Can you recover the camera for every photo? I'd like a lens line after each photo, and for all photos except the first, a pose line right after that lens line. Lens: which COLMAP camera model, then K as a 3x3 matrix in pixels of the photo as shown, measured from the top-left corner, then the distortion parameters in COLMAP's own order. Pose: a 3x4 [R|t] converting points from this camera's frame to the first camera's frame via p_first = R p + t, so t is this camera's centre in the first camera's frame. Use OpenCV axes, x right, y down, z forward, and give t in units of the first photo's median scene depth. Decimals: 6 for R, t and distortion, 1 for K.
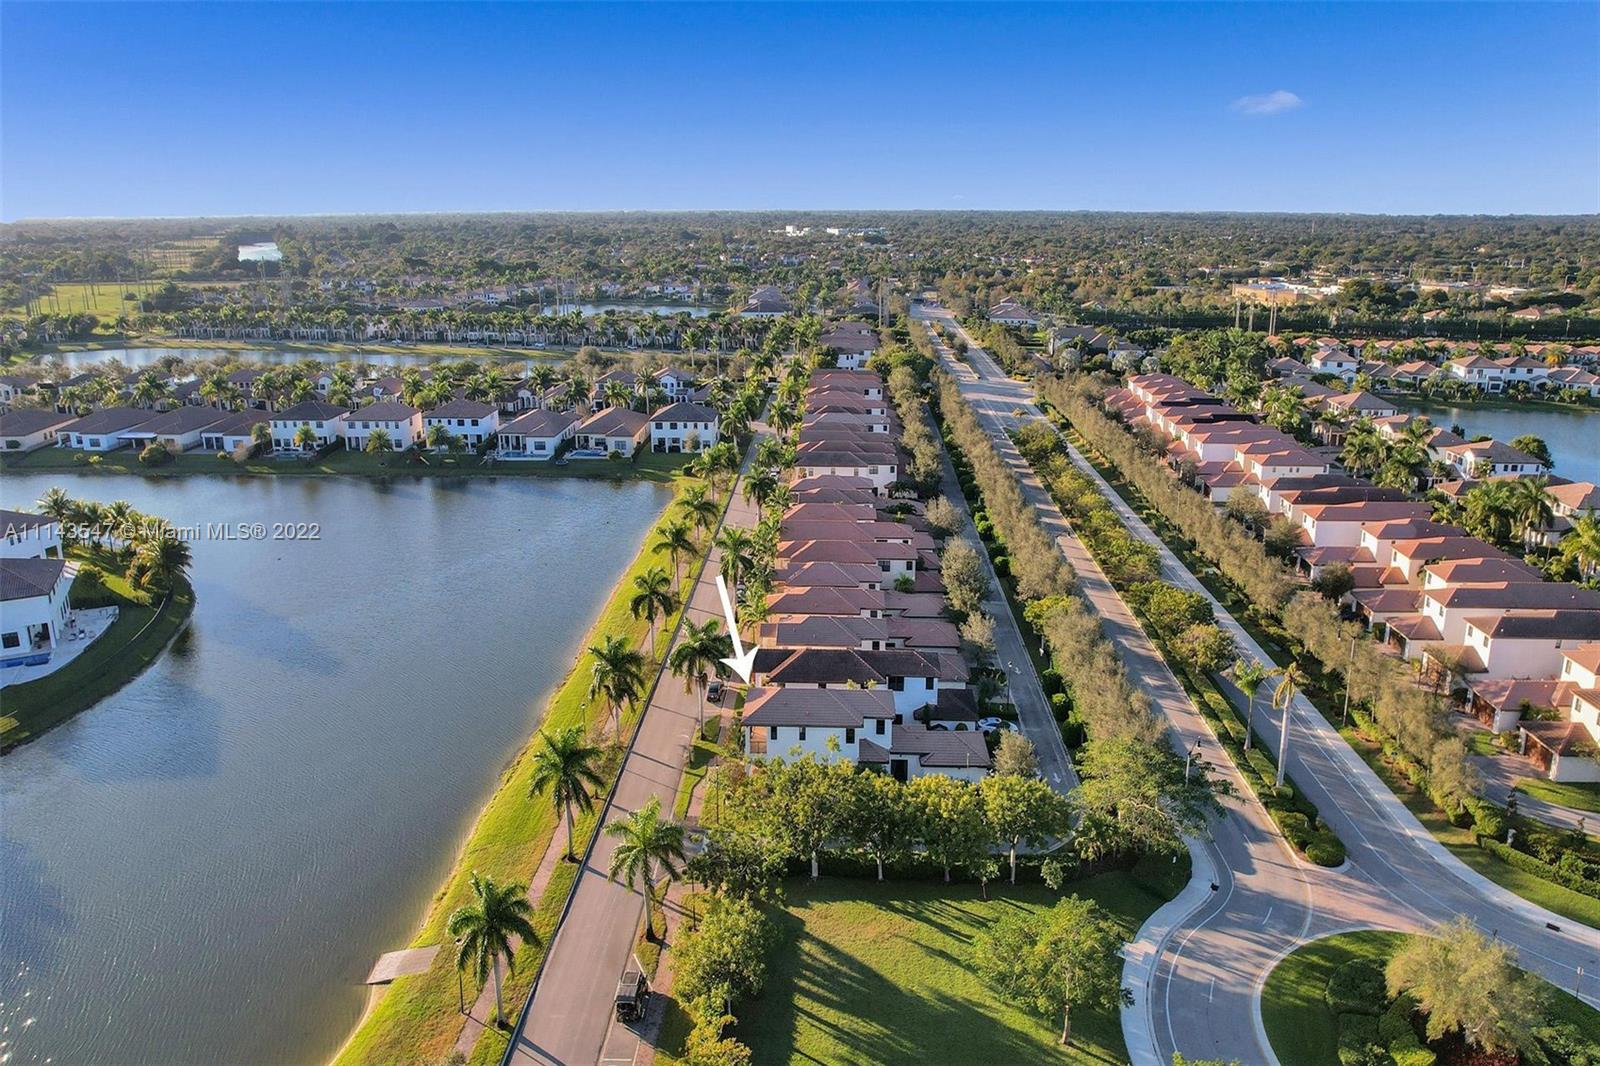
lens RADIAL K [[1047.3, 0, 800.0], [0, 1047.3, 533.0], [0, 0, 1]] dist [-0.073887, 0.062173]
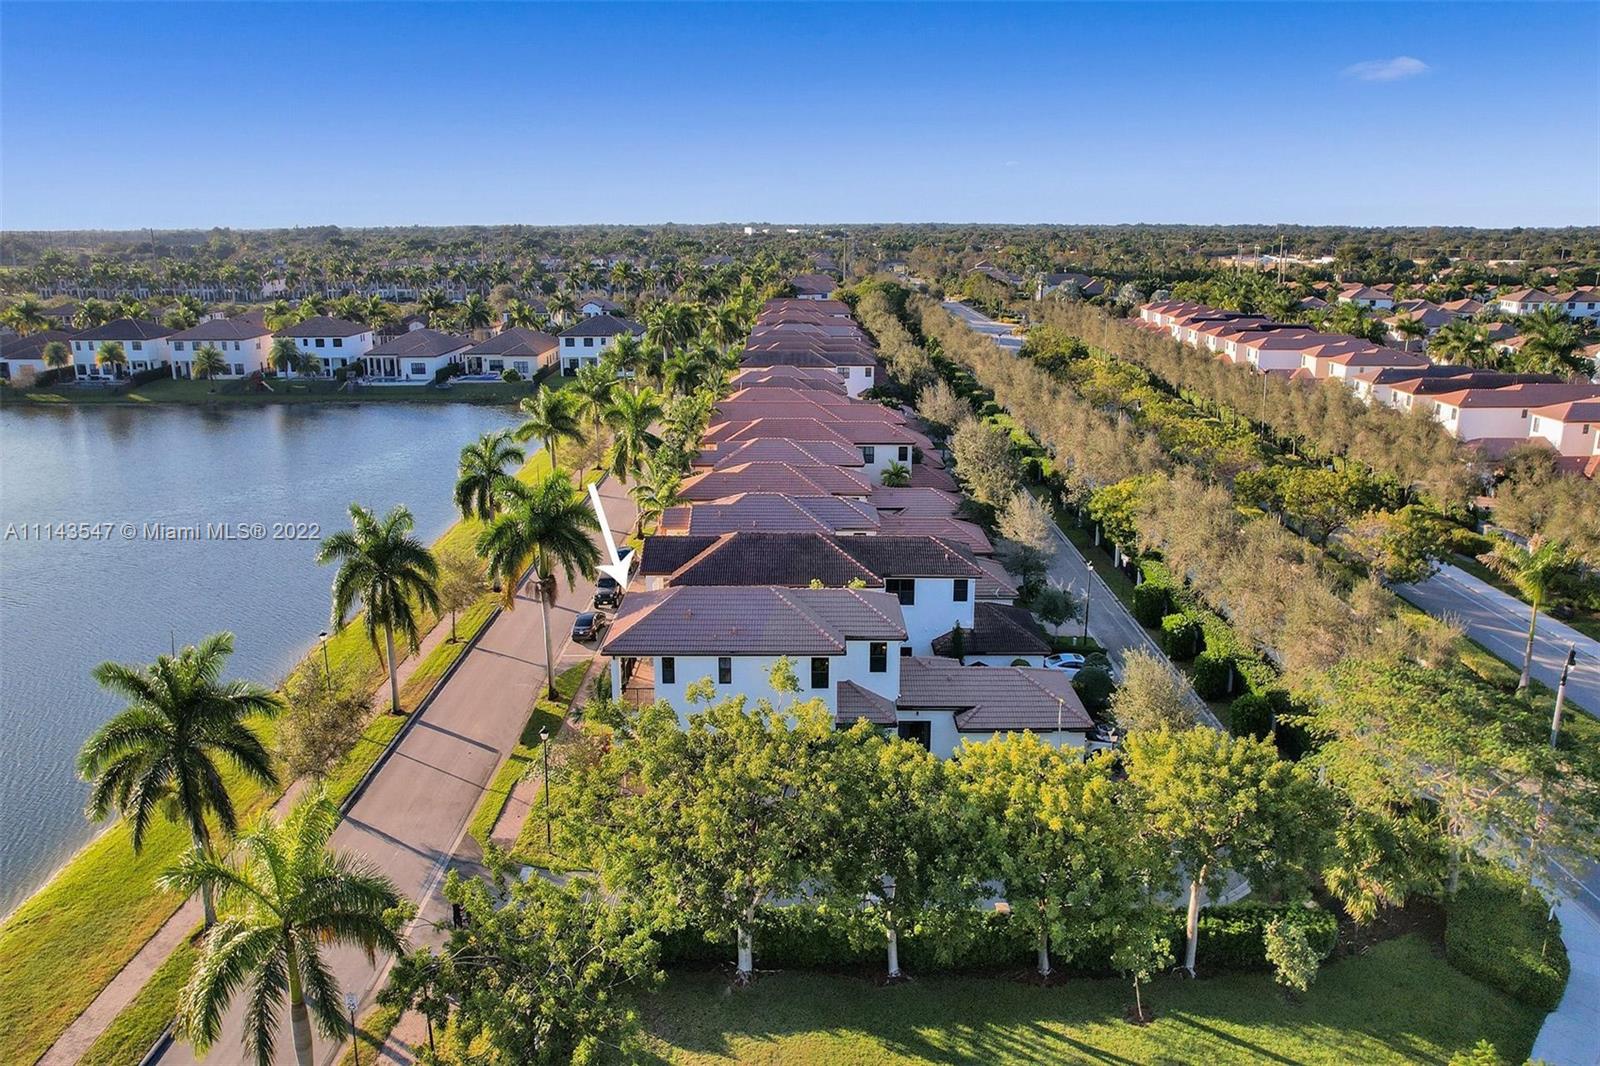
lens RADIAL K [[1047.3, 0, 800.0], [0, 1047.3, 533.0], [0, 0, 1]] dist [-0.073887, 0.062173]
pose [[0.999295, -0.010244, 0.036129, 0.016254], [0.010888, 0.999785, -0.017663, 0.104464], [-0.035941, 0.018044, 0.999191, 0.381085]]
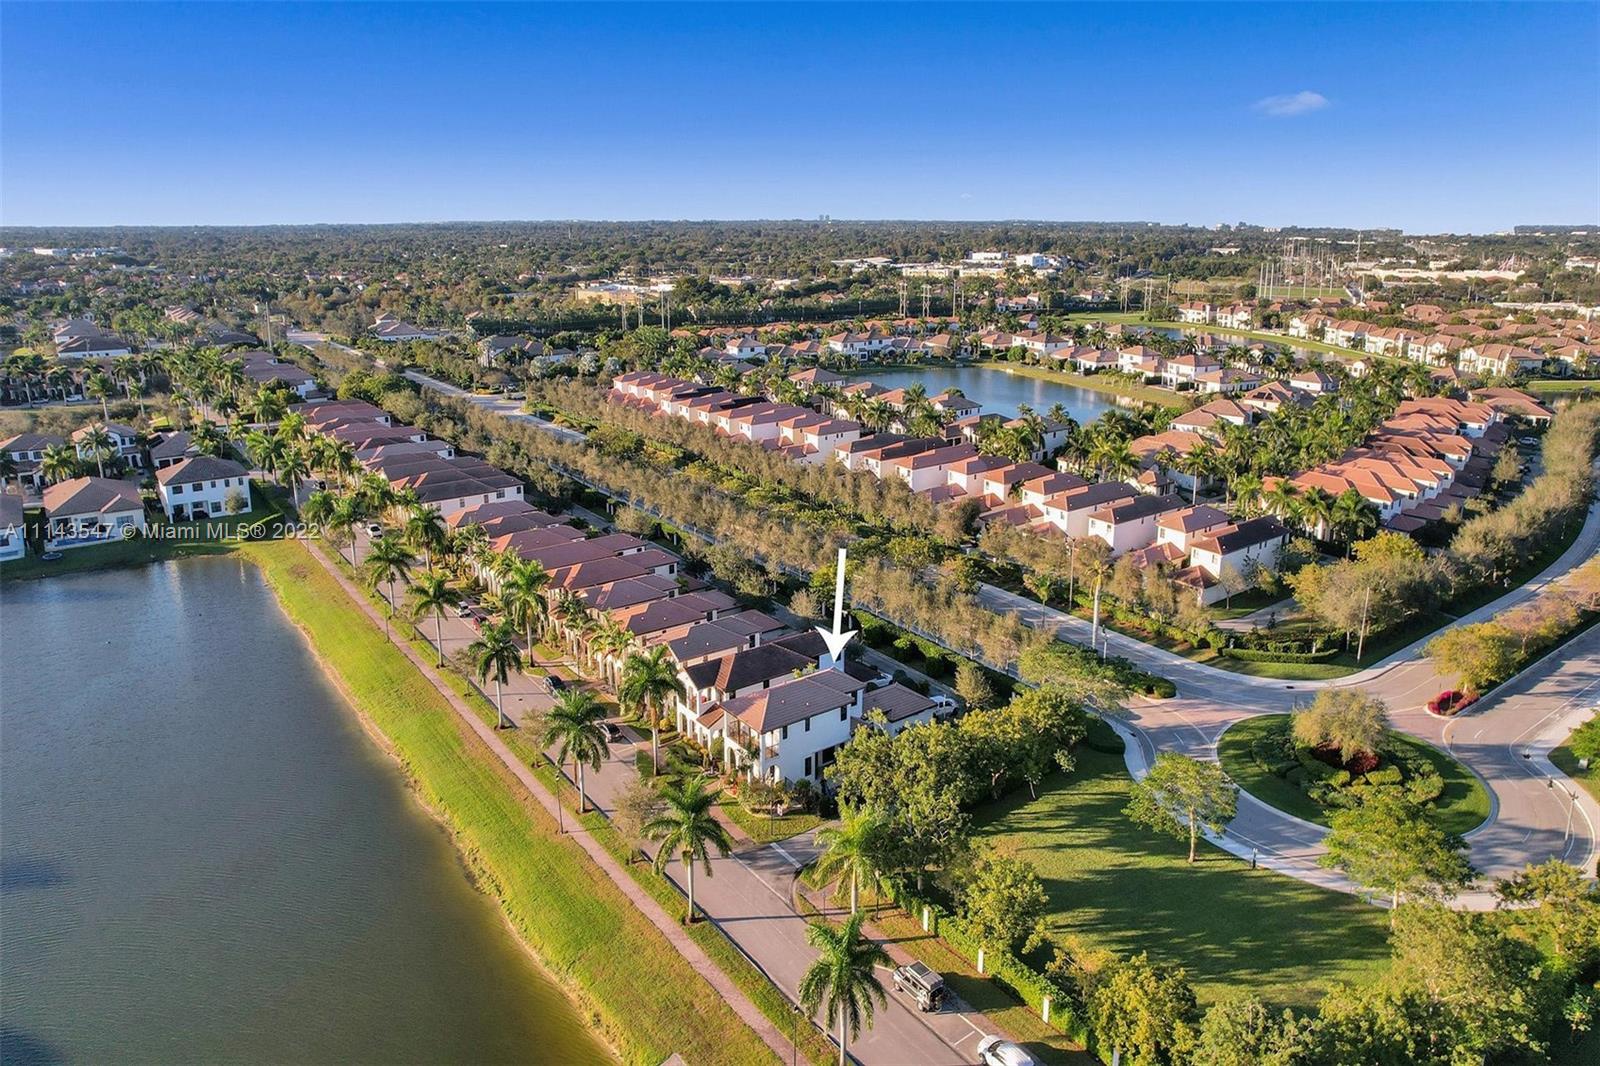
lens RADIAL K [[1047.3, 0, 800.0], [0, 1047.3, 533.0], [0, 0, 1]] dist [-0.073887, 0.062173]
pose [[0.774161, -0.182891, 0.605991, -0.455840], [0.188875, 0.980481, 0.054623, -0.039169], [-0.604153, 0.072169, 0.793594, 0.132233]]
